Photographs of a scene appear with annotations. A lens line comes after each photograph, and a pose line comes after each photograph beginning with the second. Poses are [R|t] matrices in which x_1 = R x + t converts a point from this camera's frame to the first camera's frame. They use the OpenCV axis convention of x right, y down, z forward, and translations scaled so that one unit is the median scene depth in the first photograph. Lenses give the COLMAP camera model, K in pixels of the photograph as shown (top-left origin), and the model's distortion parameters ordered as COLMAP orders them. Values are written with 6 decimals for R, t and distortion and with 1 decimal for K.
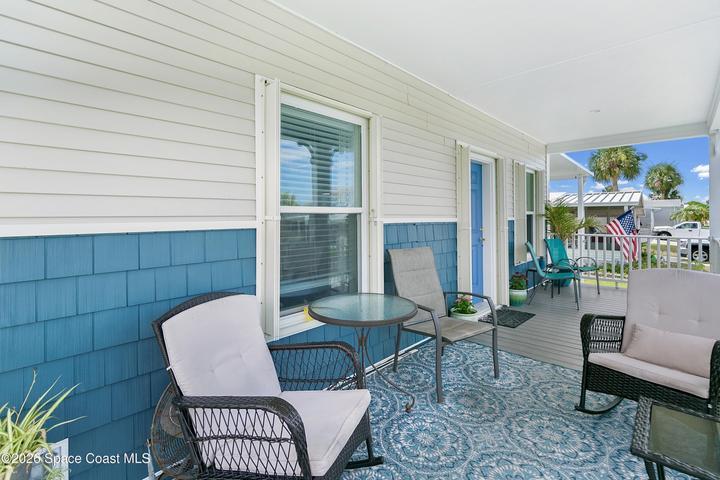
lens RADIAL K [[338.3, 0, 361.4], [0, 338.3, 221.0], [0, 0, 1]] dist [0.001074, -0.000784]
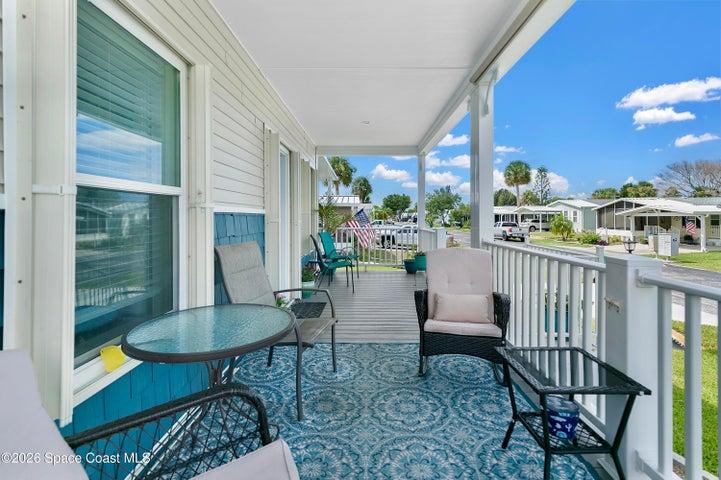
lens RADIAL K [[338.8, 0, 361.9], [0, 338.8, 221.0], [0, 0, 1]] dist [0.001074, -0.000784]
pose [[0.734955, -0.004367, 0.678102, -0.200398], [0.003659, 0.999990, 0.002474, 0.028805], [-0.678106, 0.000663, 0.734964, 0.229514]]
